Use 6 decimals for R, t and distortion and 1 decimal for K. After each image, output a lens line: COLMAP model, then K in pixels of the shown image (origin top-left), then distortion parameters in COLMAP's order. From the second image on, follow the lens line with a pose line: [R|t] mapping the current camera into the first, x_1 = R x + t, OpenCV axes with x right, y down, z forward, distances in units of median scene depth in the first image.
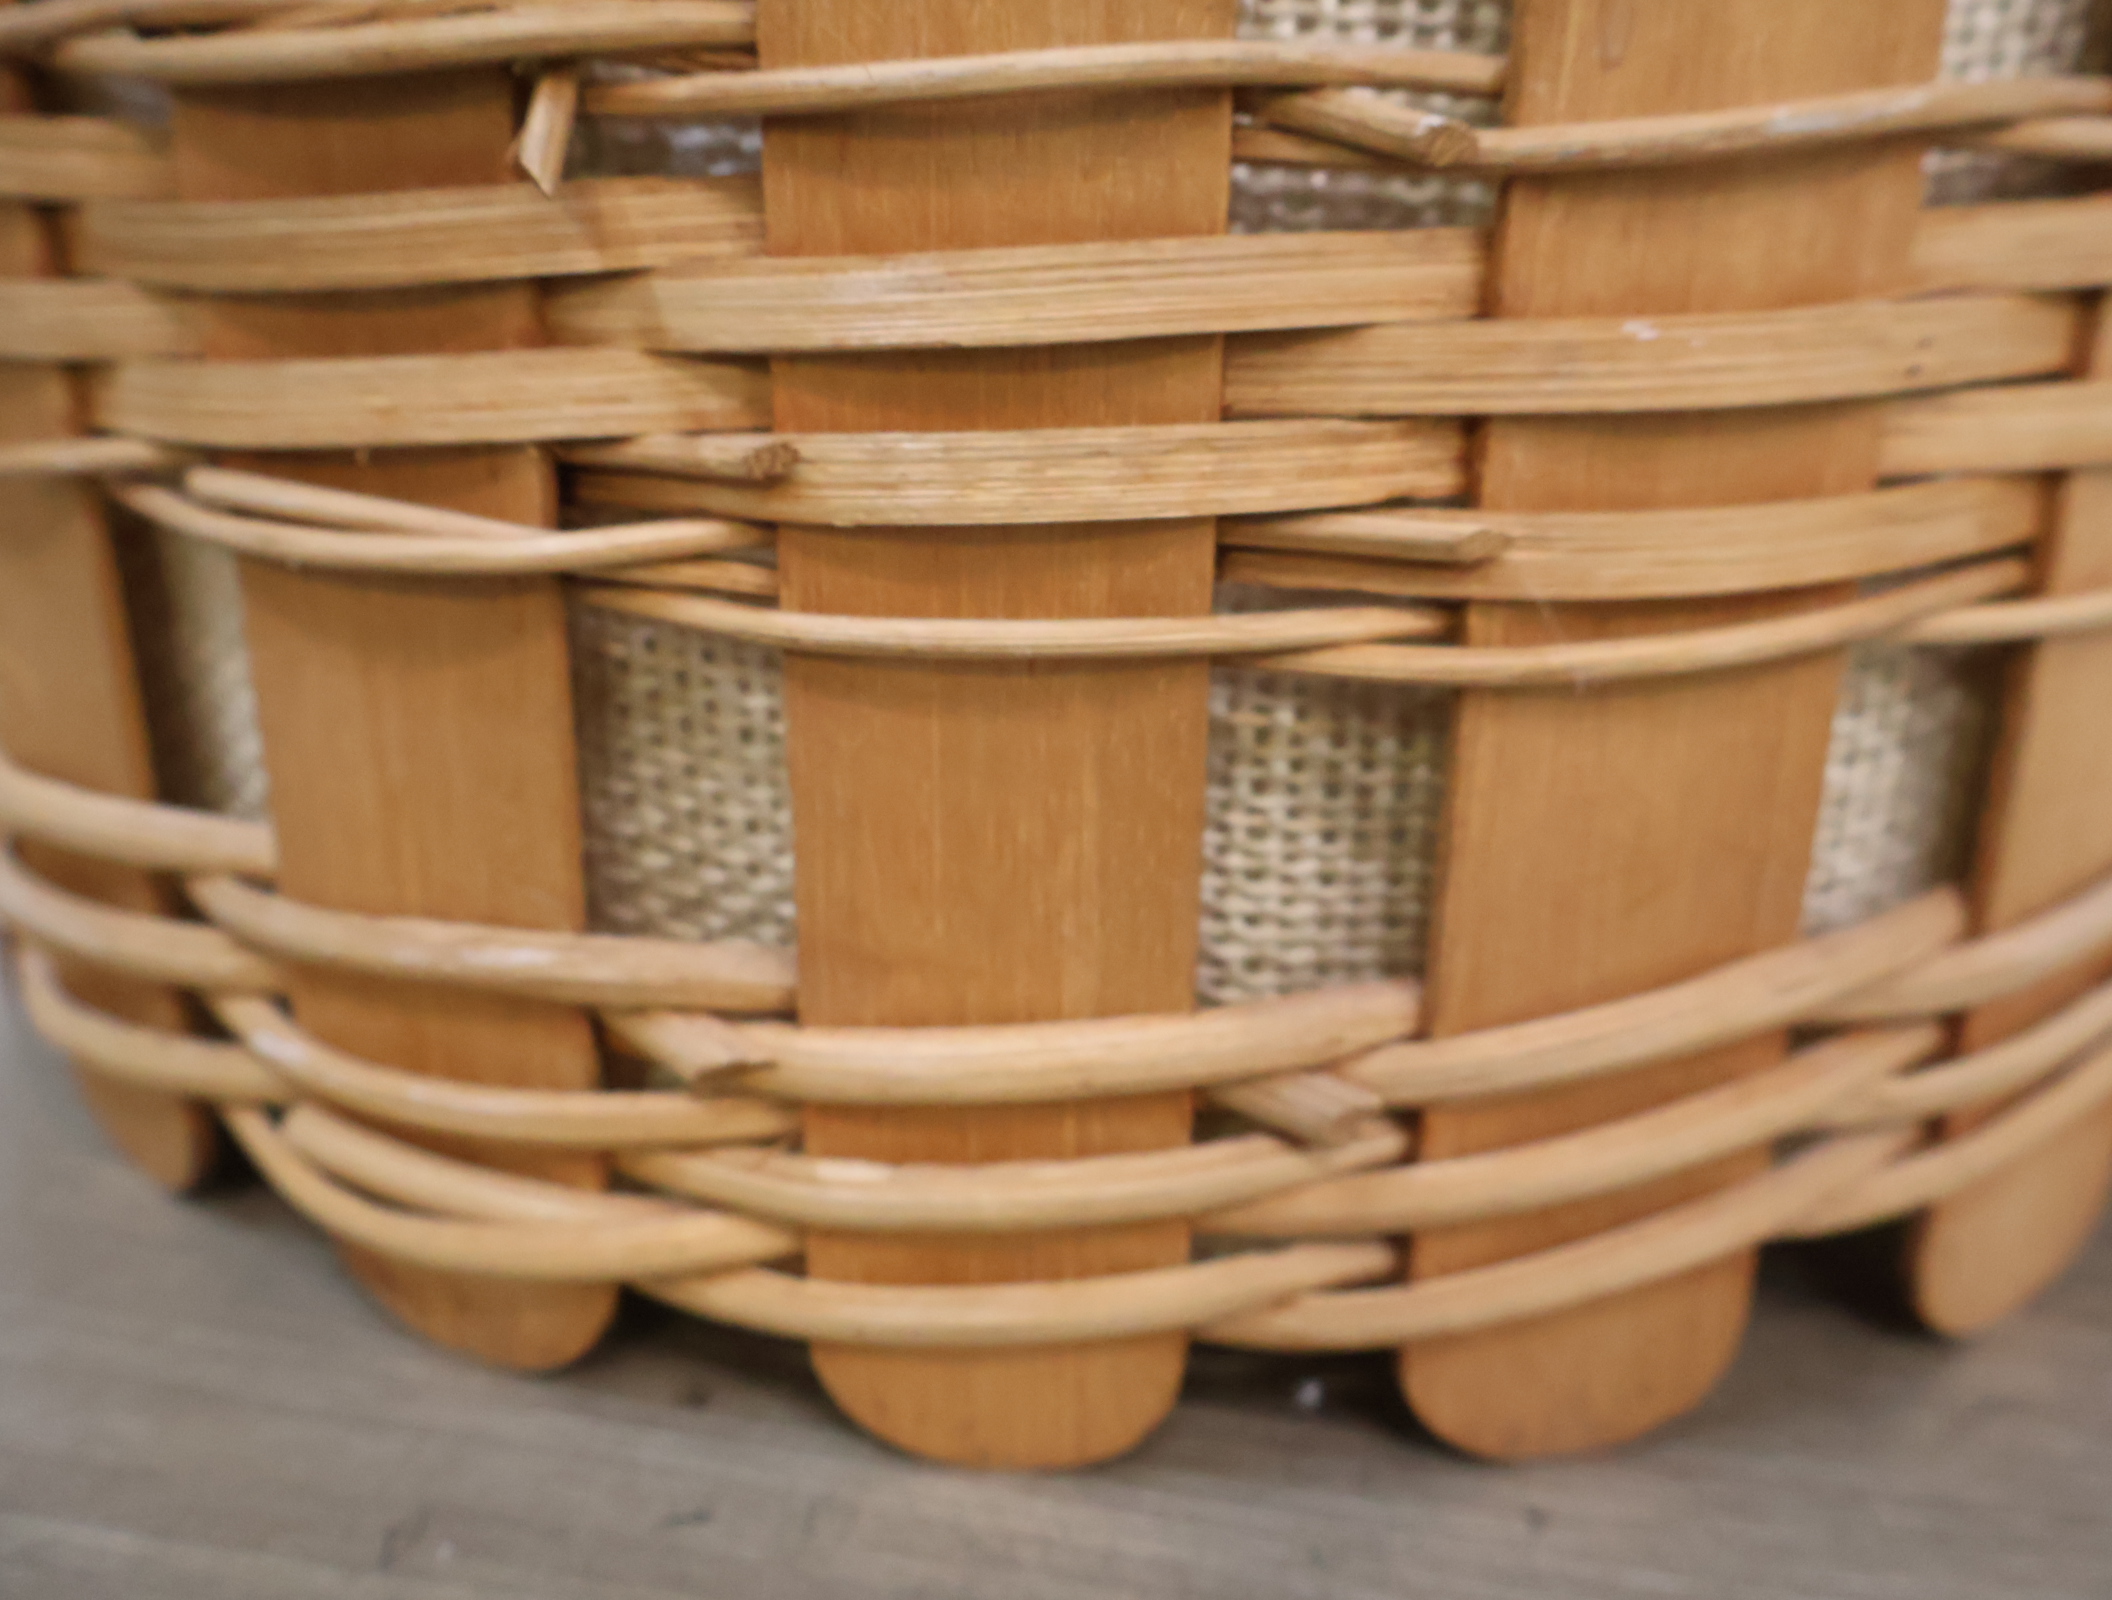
lens RADIAL K [[2010.7, 0, 1056.3], [0, 2010.7, 808.7], [0, 0, 1]] dist [0.001955, -0.008828]
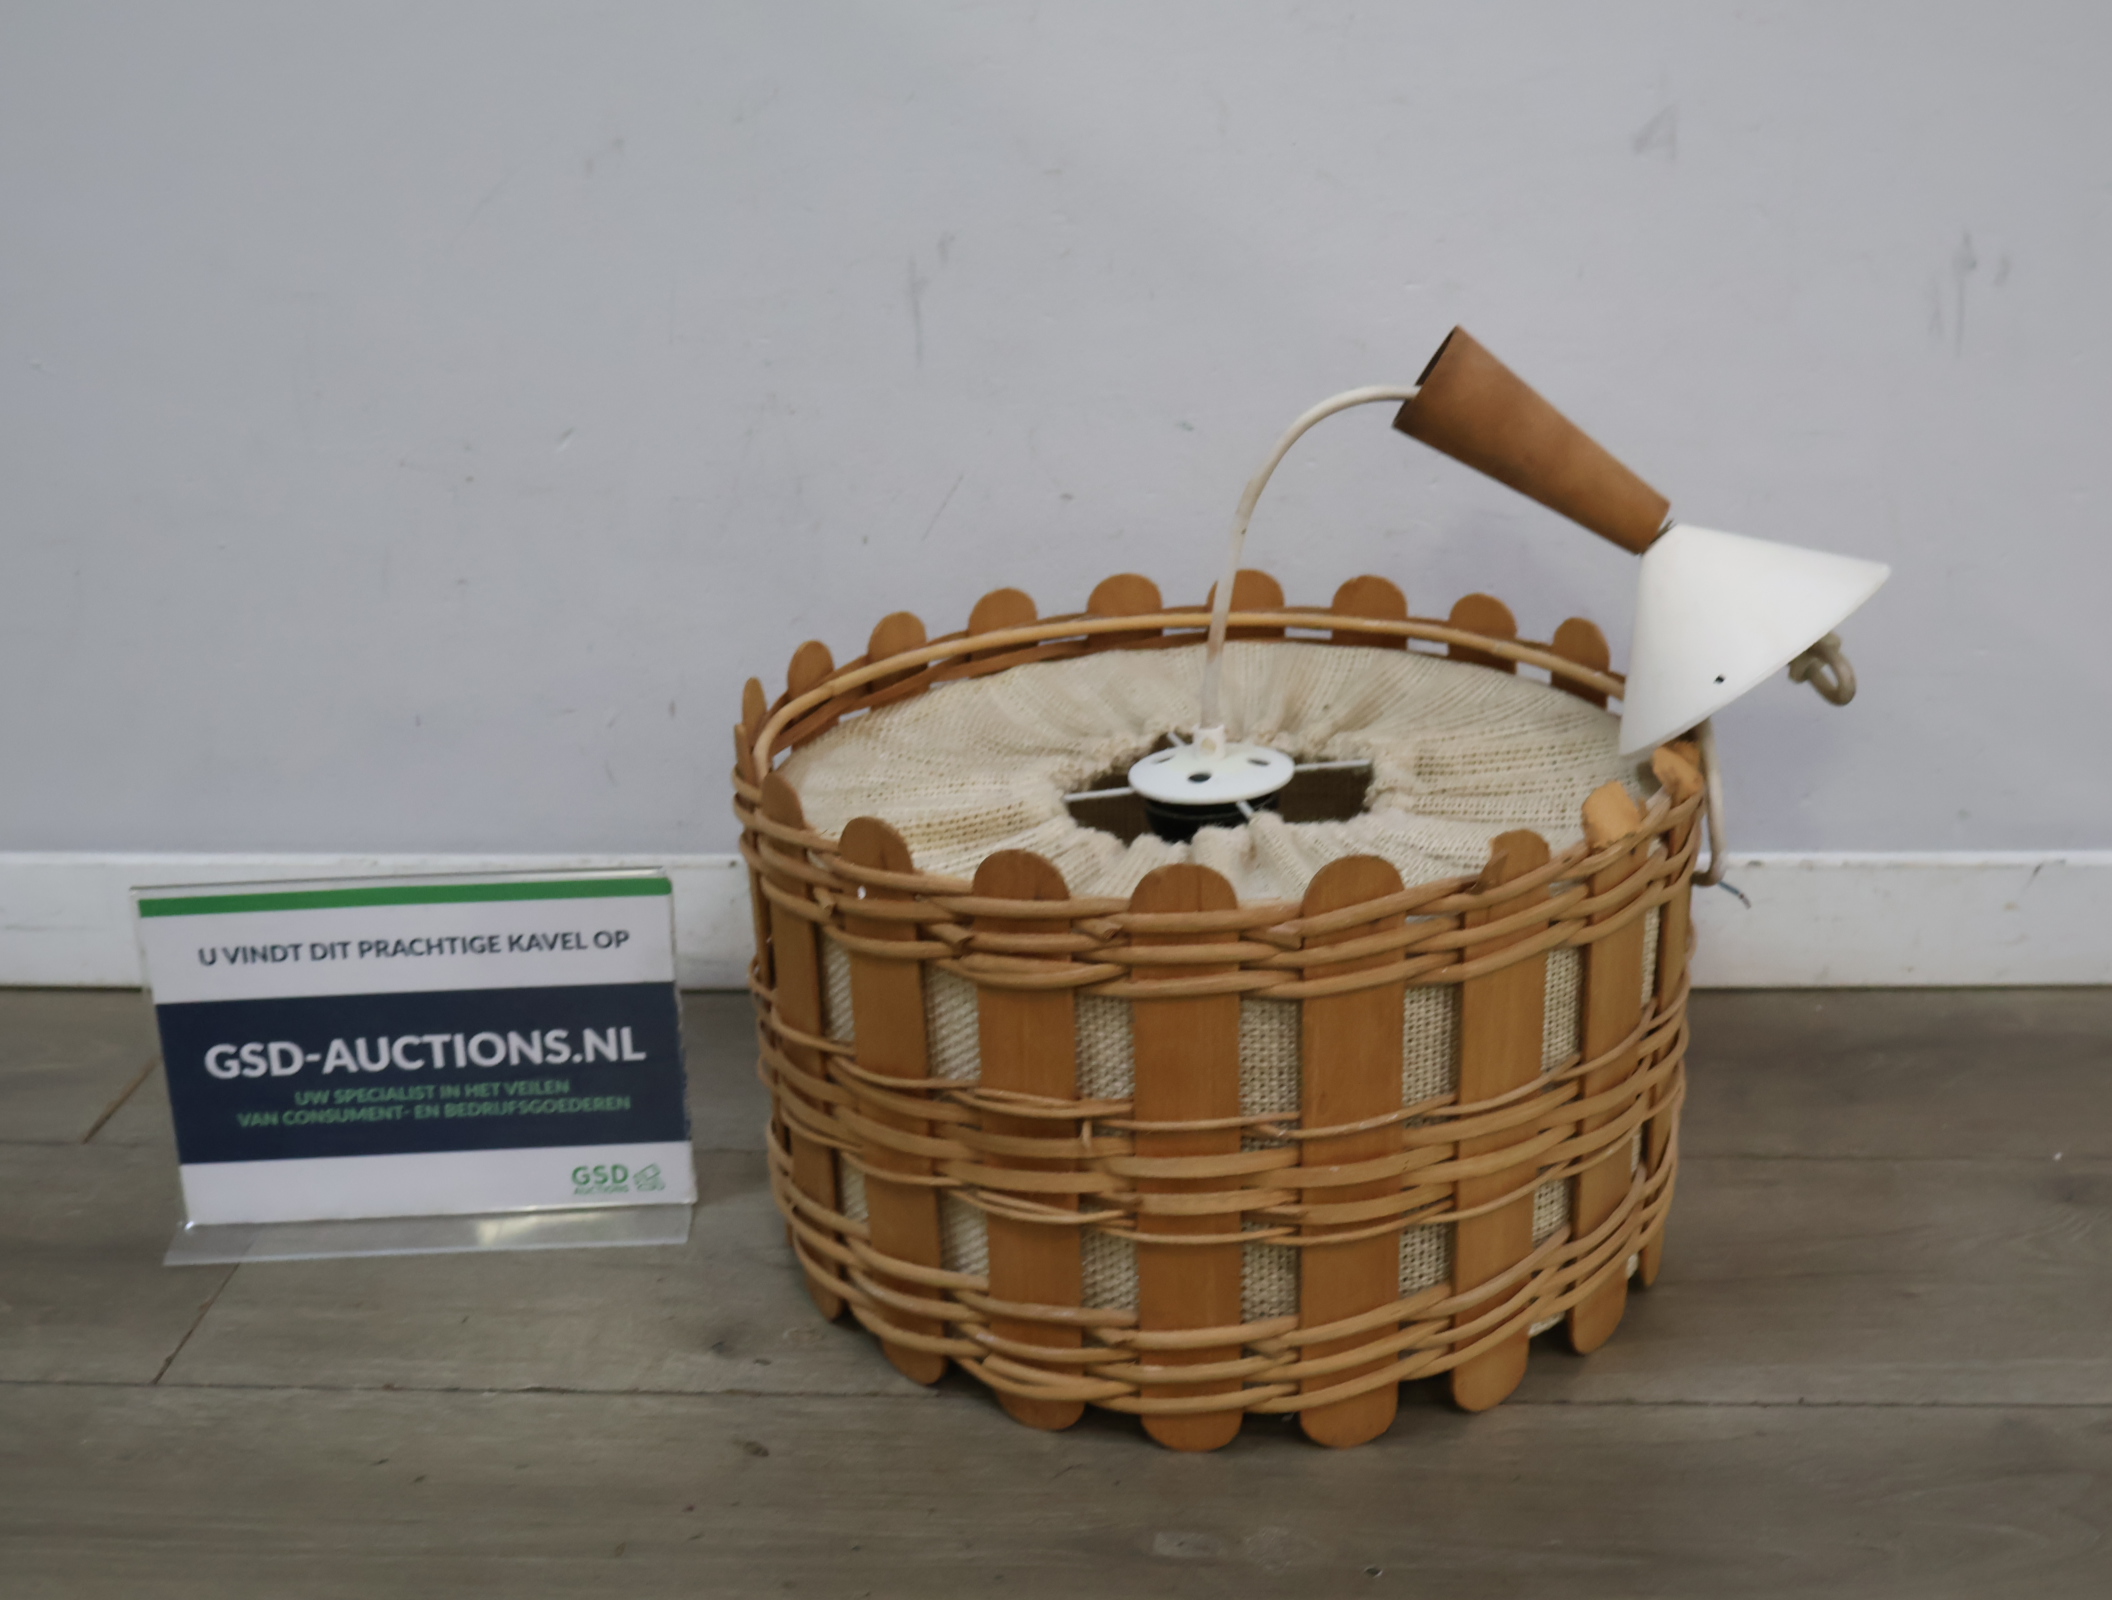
lens RADIAL K [[2629.2, 0, 1047.0], [0, 2629.2, 808.0], [0, 0, 1]] dist [0.005974, -0.010925]
pose [[0.999125, -0.034875, -0.023108, -0.152471], [0.033706, 0.998221, -0.049184, -0.651529], [0.024782, 0.048362, 0.998522, -4.100750]]
